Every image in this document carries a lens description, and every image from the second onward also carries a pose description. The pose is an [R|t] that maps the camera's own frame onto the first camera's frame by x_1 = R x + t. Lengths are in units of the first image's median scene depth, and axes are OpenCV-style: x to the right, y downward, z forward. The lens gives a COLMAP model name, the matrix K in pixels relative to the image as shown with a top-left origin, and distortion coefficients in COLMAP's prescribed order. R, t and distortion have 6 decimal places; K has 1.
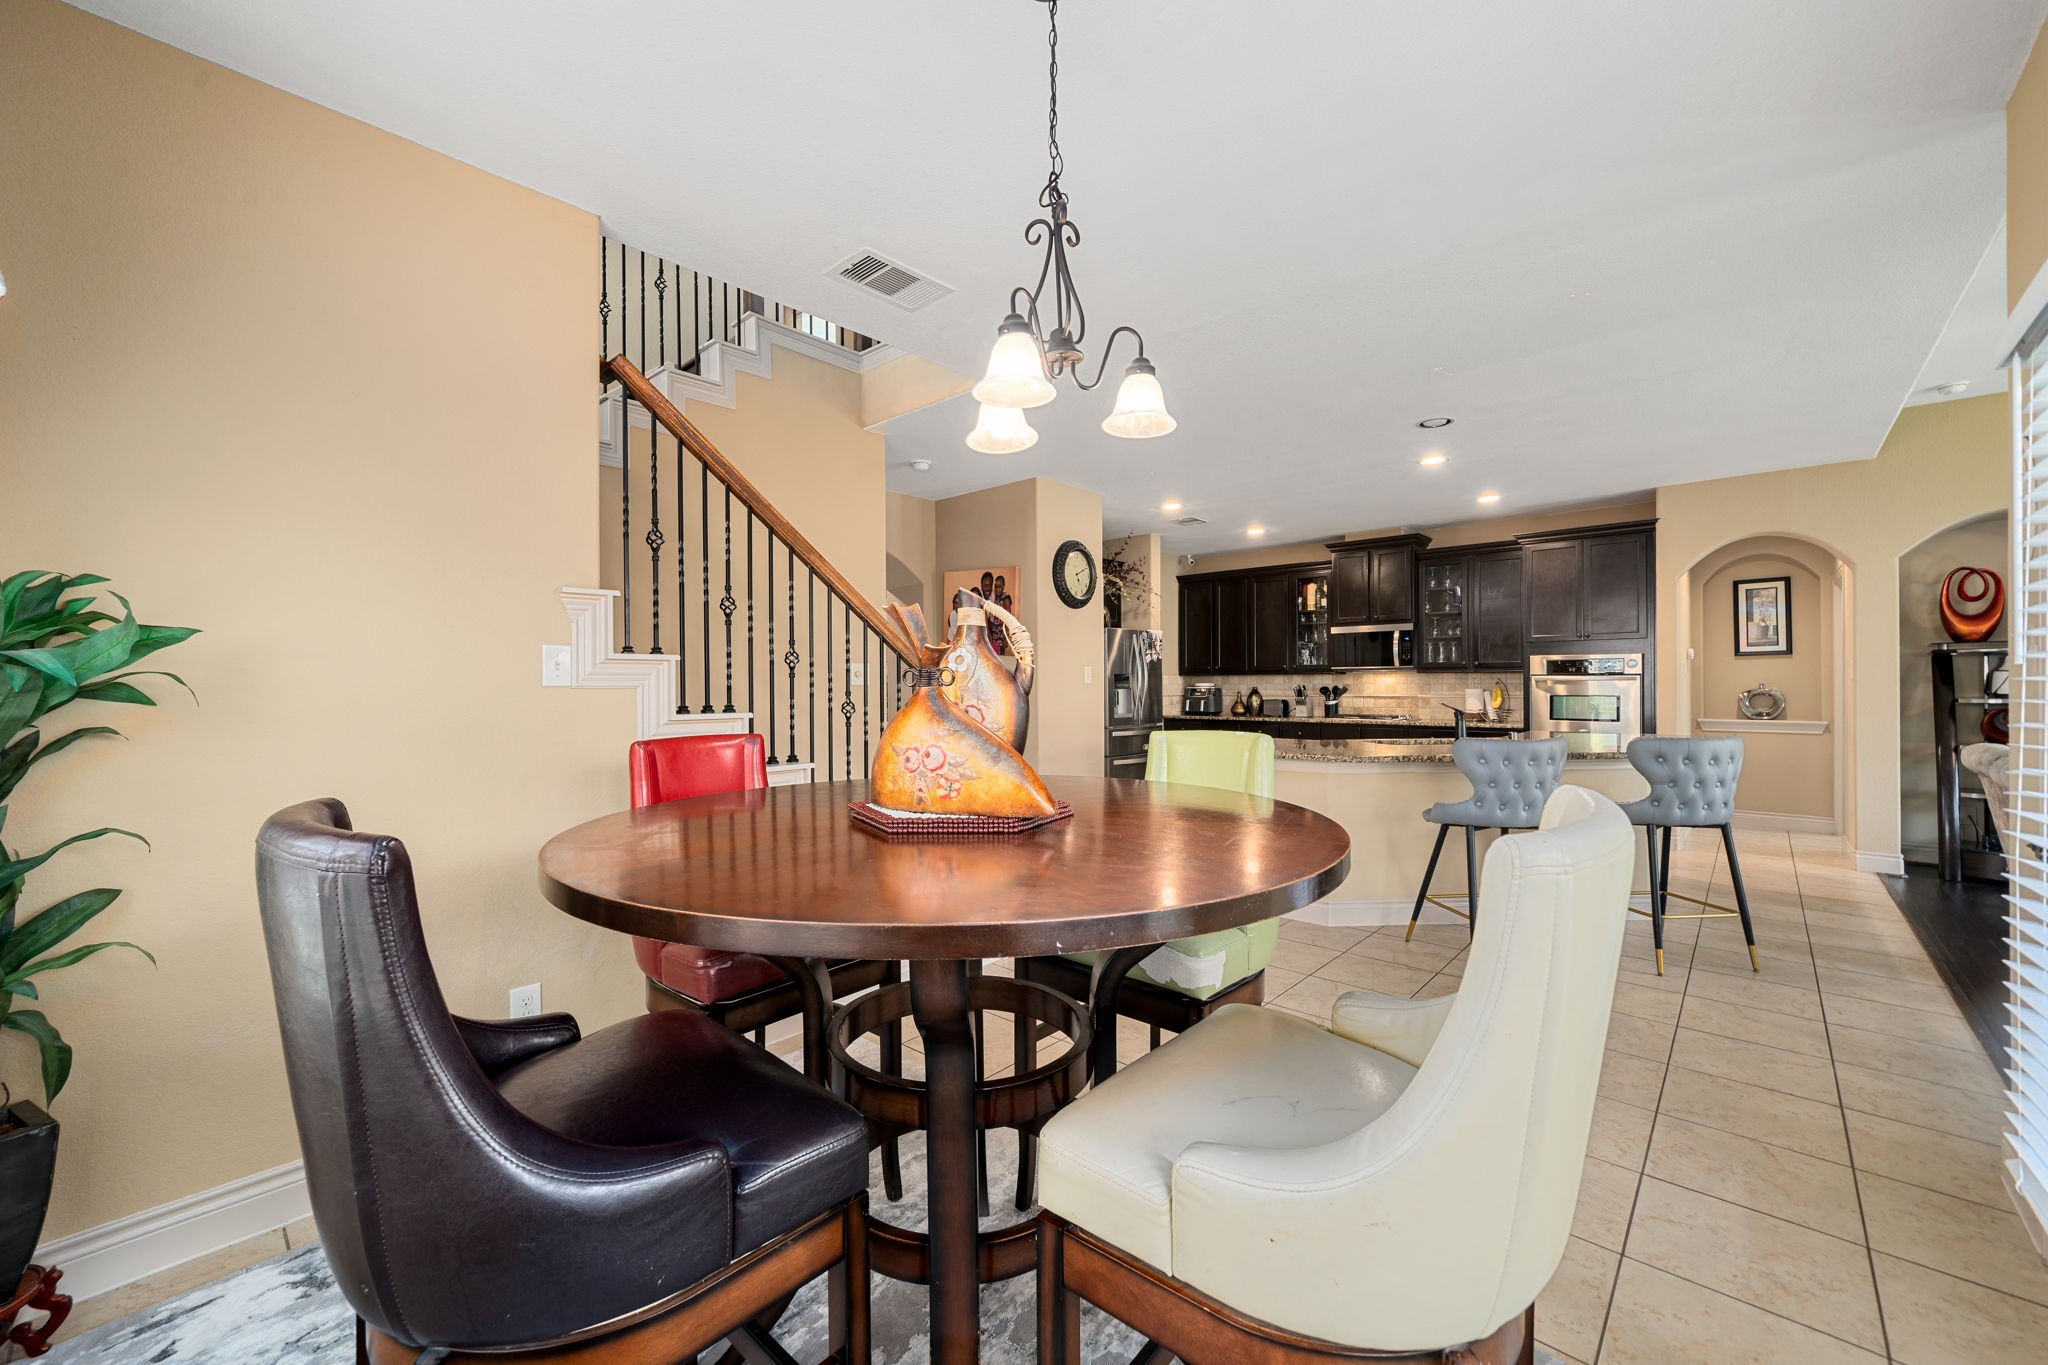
lens RADIAL K [[783.6, 0, 1017.1], [0, 783.6, 682.6], [0, 0, 1]] dist [-0.002382, -0.000296]
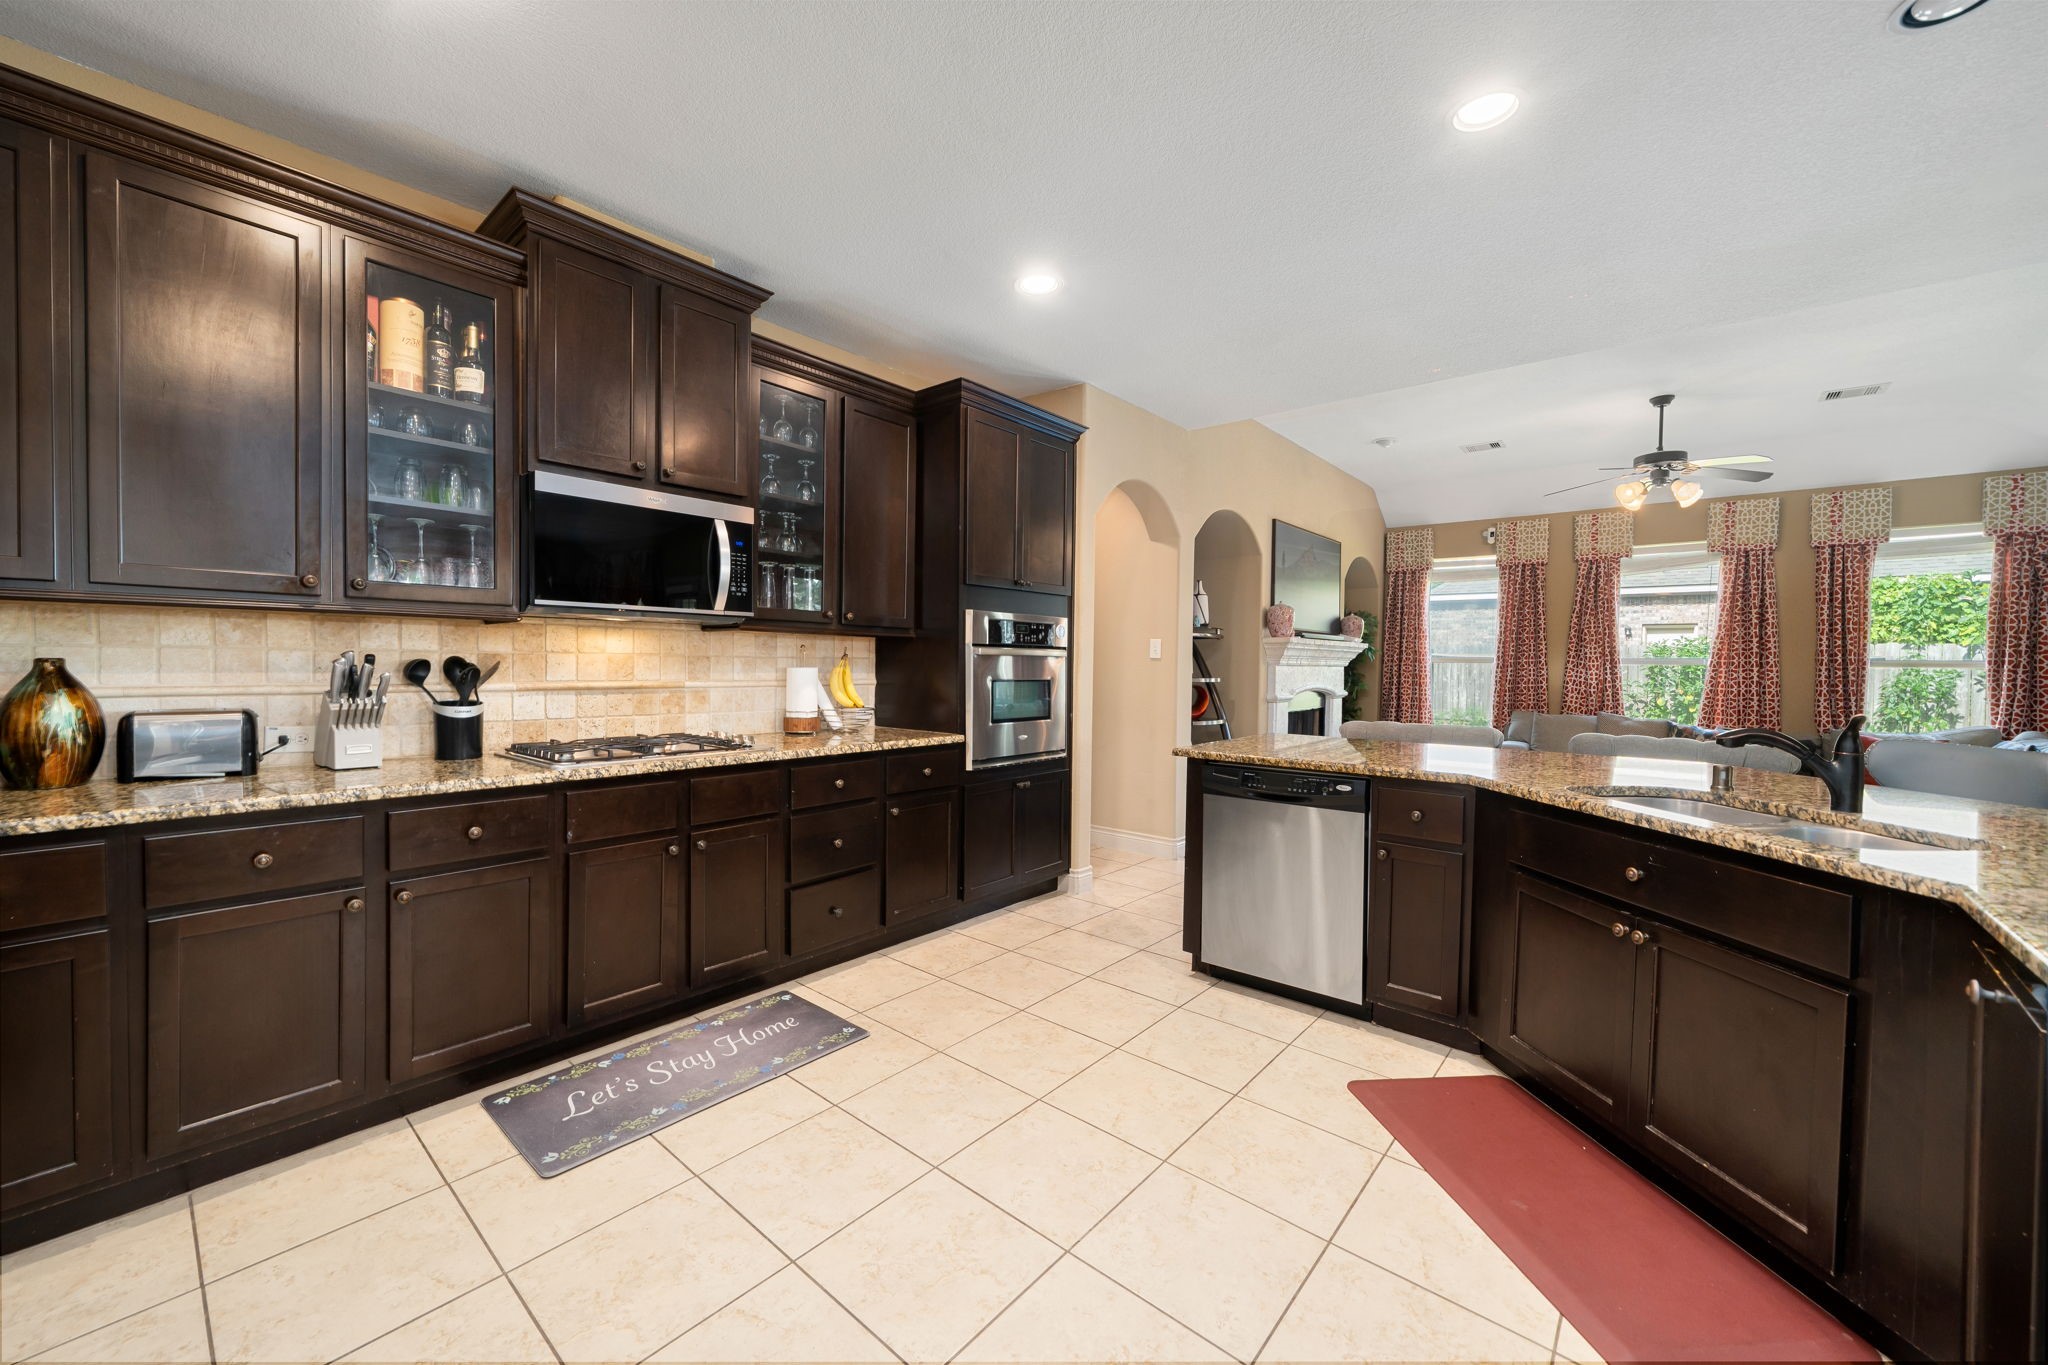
lens RADIAL K [[783.6, 0, 1006.0], [0, 783.6, 677.9], [0, 0, 1]] dist [-0.002382, -0.000296]
pose [[-0.021303, -0.023596, 0.999495, 0.081837], [-0.022045, 0.999489, 0.023126, 0.000060], [-0.999530, -0.021542, -0.021812, 0.778471]]
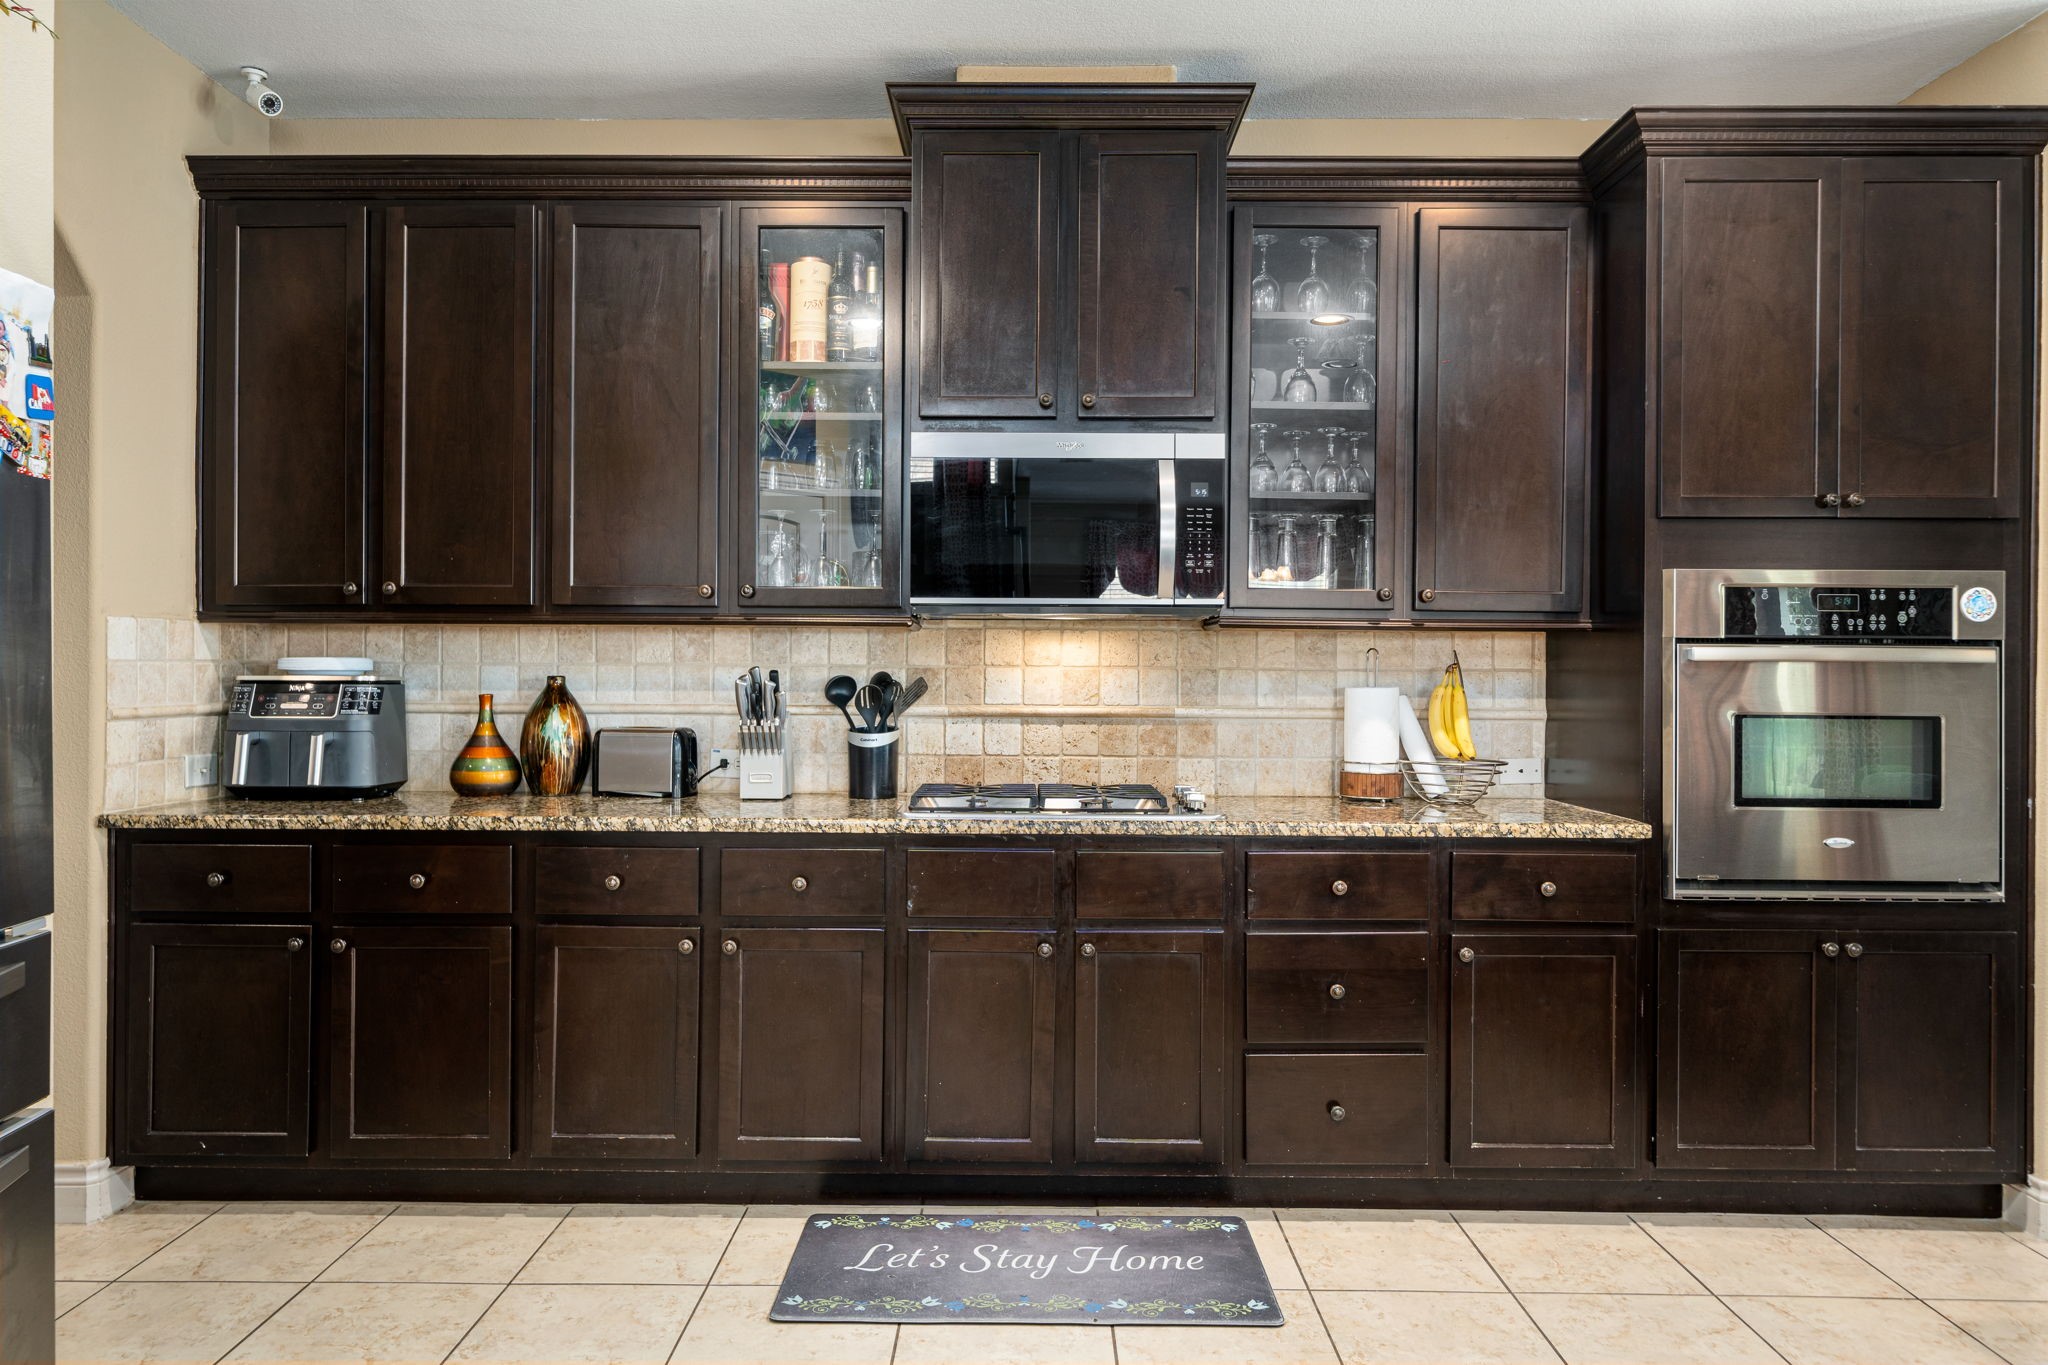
lens RADIAL K [[1350.8, 0, 1004.6], [0, 1350.8, 670.2], [0, 0, 1]] dist [-0.001366, -0.002686]
pose [[0.748665, 0.001463, 0.662947, 0.139882], [-0.009512, 0.999918, 0.008535, -0.001129], [-0.662880, -0.012696, 0.748618, 0.635131]]
